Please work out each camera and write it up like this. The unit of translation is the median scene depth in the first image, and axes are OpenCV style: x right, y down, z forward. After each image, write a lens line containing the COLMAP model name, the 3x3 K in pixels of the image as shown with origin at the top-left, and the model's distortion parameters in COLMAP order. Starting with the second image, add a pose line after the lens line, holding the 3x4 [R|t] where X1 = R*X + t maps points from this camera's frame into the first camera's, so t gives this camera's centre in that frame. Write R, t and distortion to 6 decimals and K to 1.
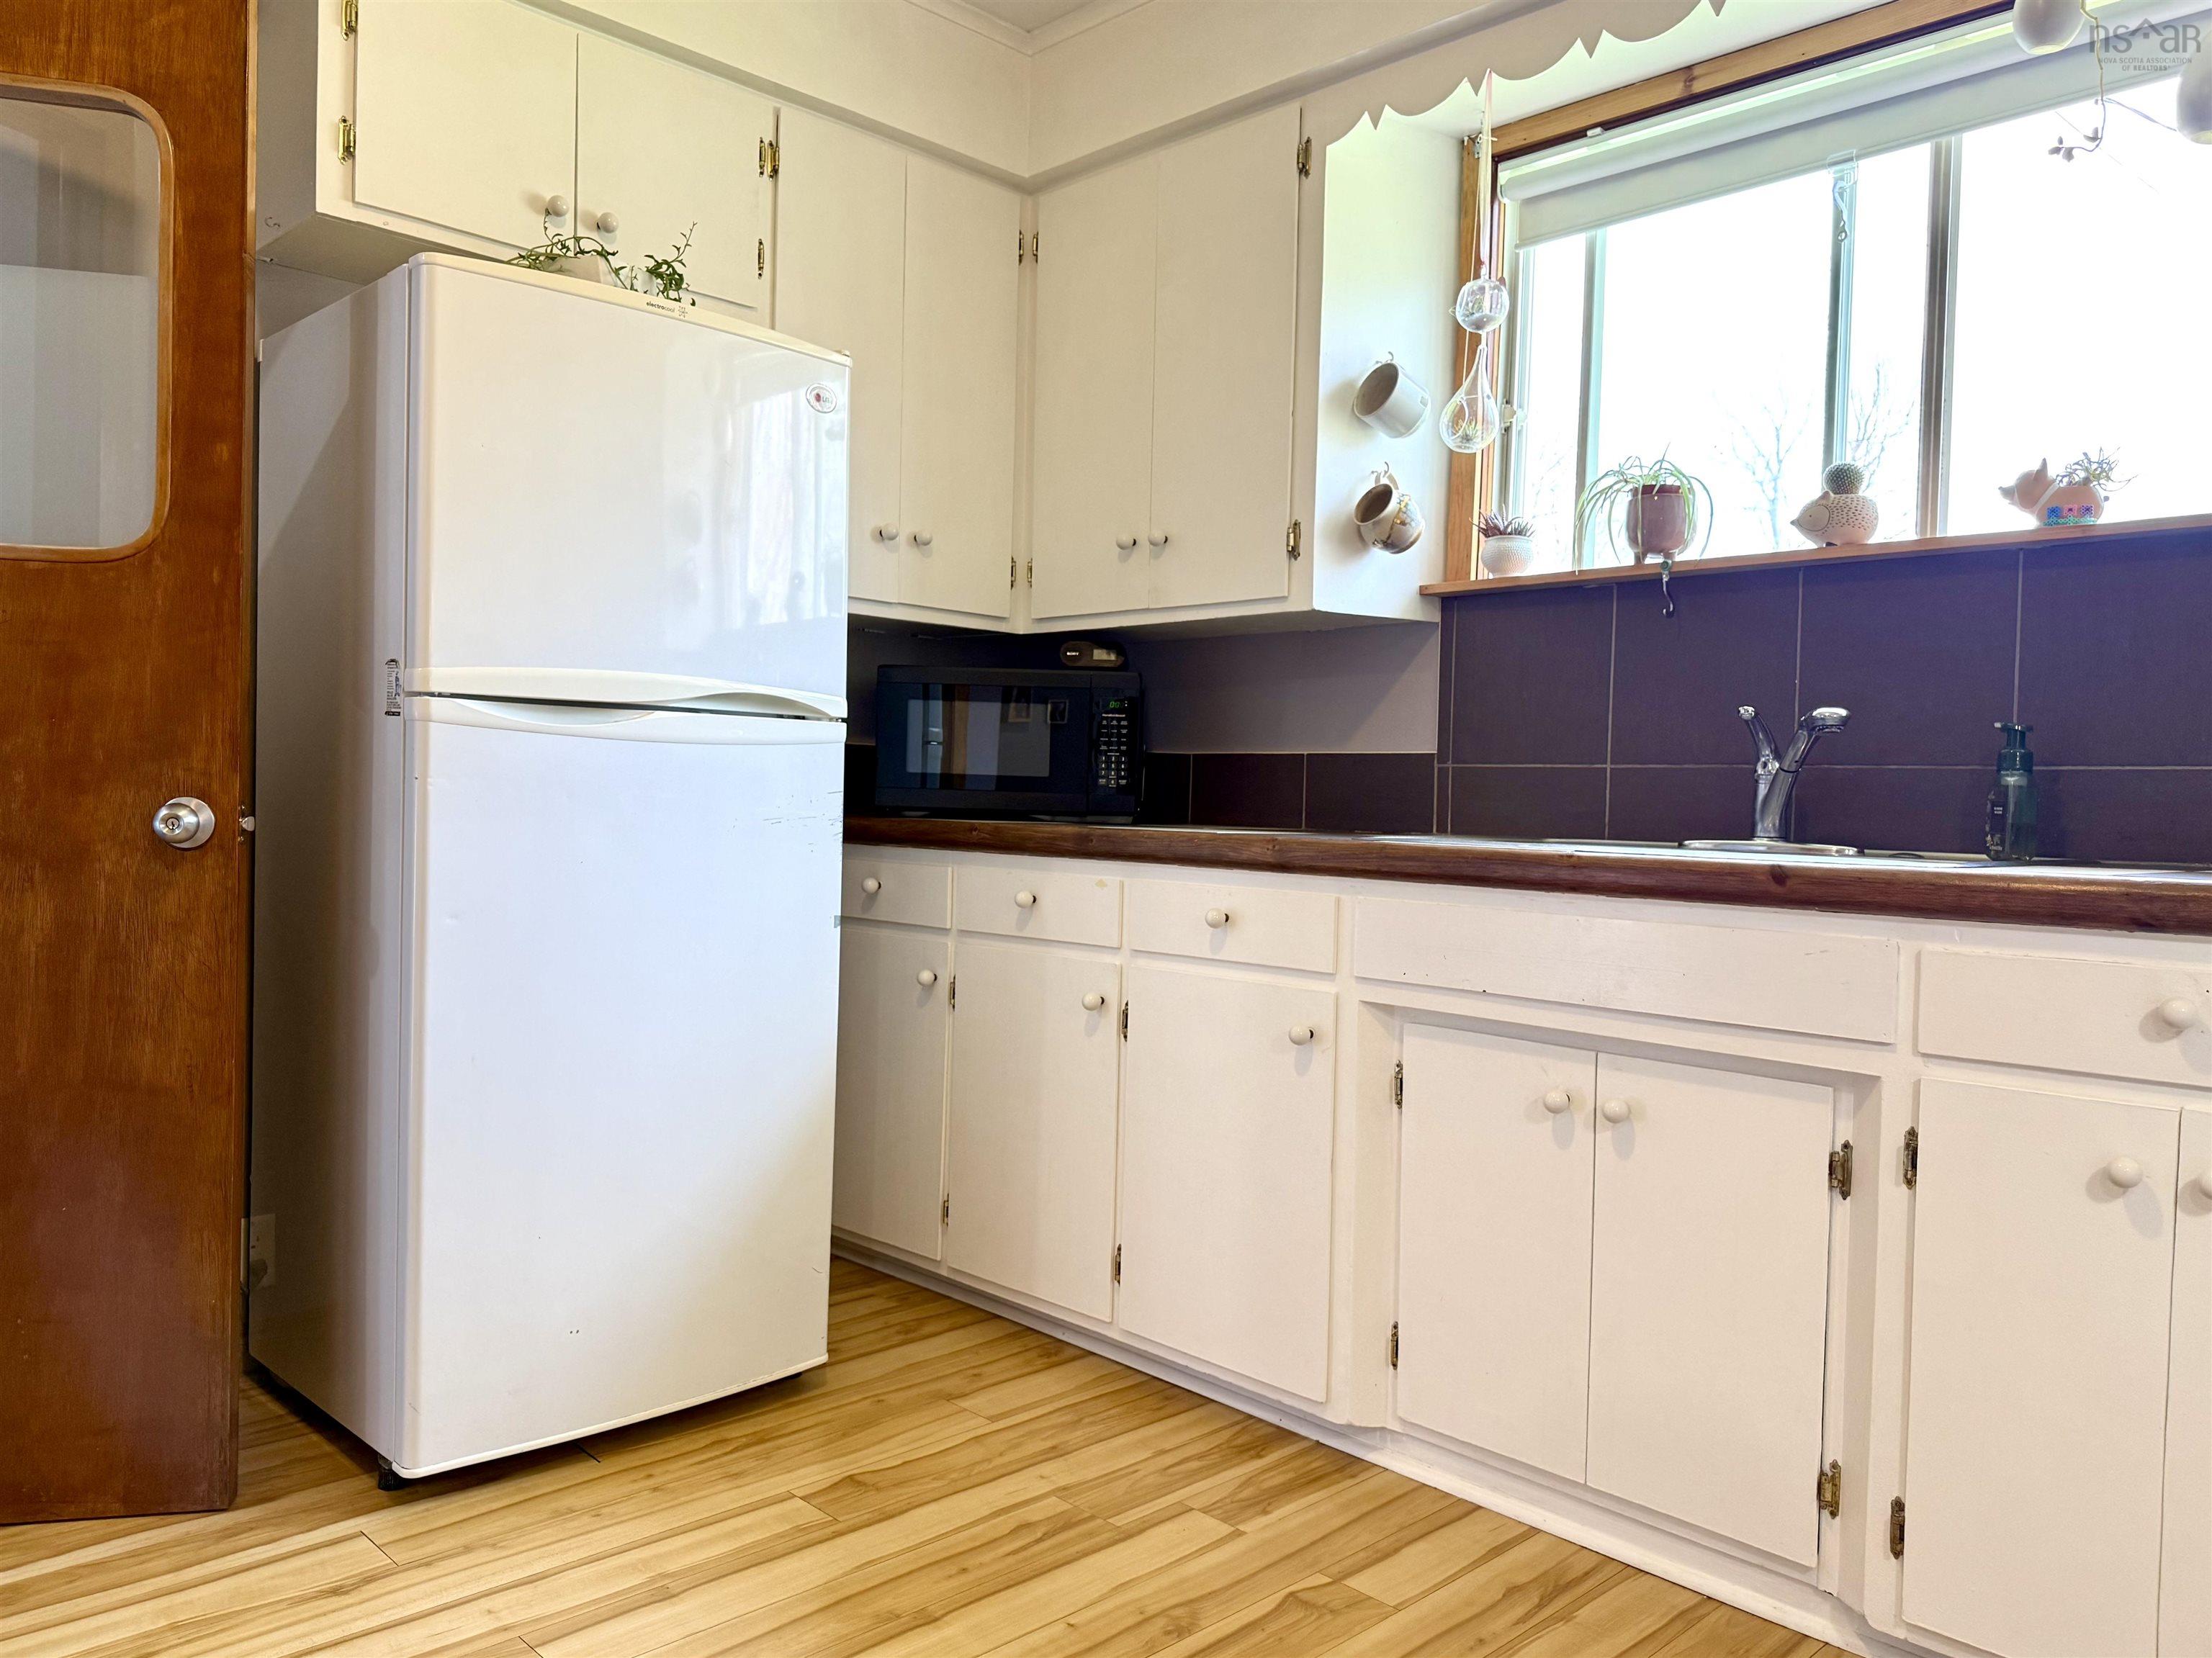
lens RADIAL K [[1599.9, 0, 1102.5], [0, 1599.9, 878.6], [0, 0, 1]] dist [-0.022906, -0.001270]
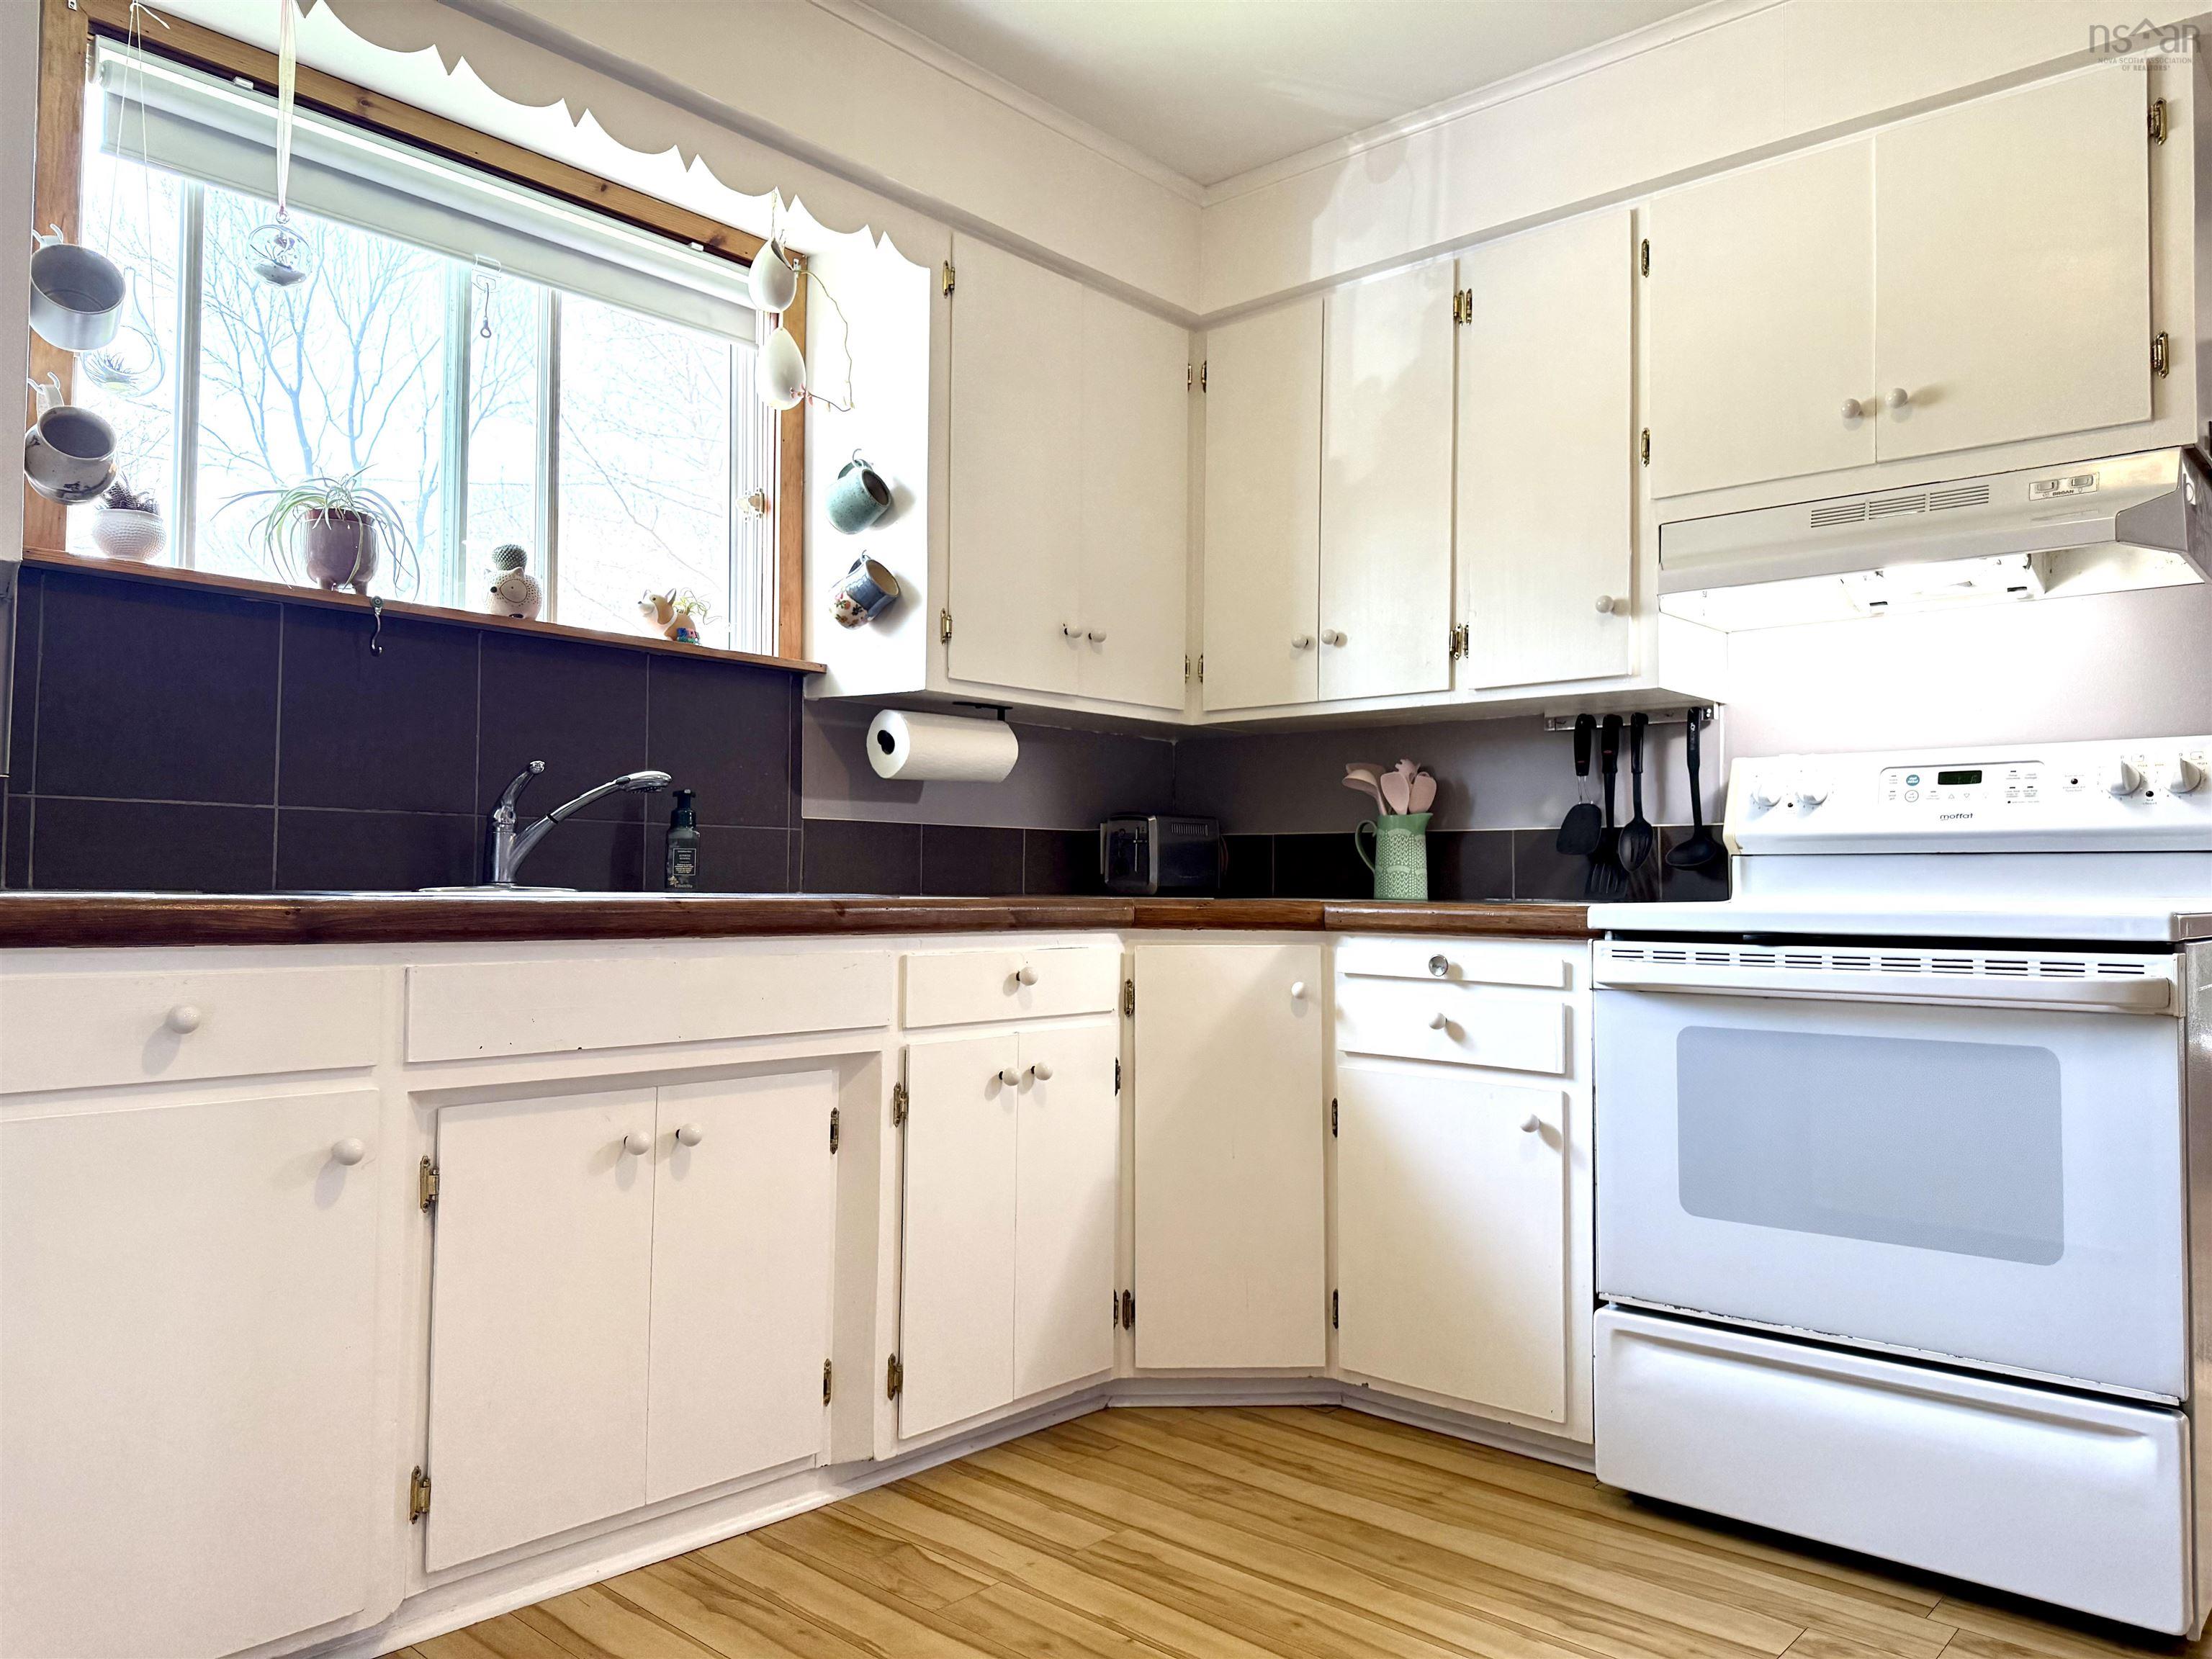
lens RADIAL K [[1542.1, 0, 1106.0], [0, 1542.1, 829.5], [0, 0, 1]] dist [-0.002910, 0.003199]
pose [[-0.076828, -0.005005, 0.997032, -0.867177], [0.032009, 0.999460, 0.007484, -0.072510], [-0.996530, 0.032489, -0.076627, 0.903297]]
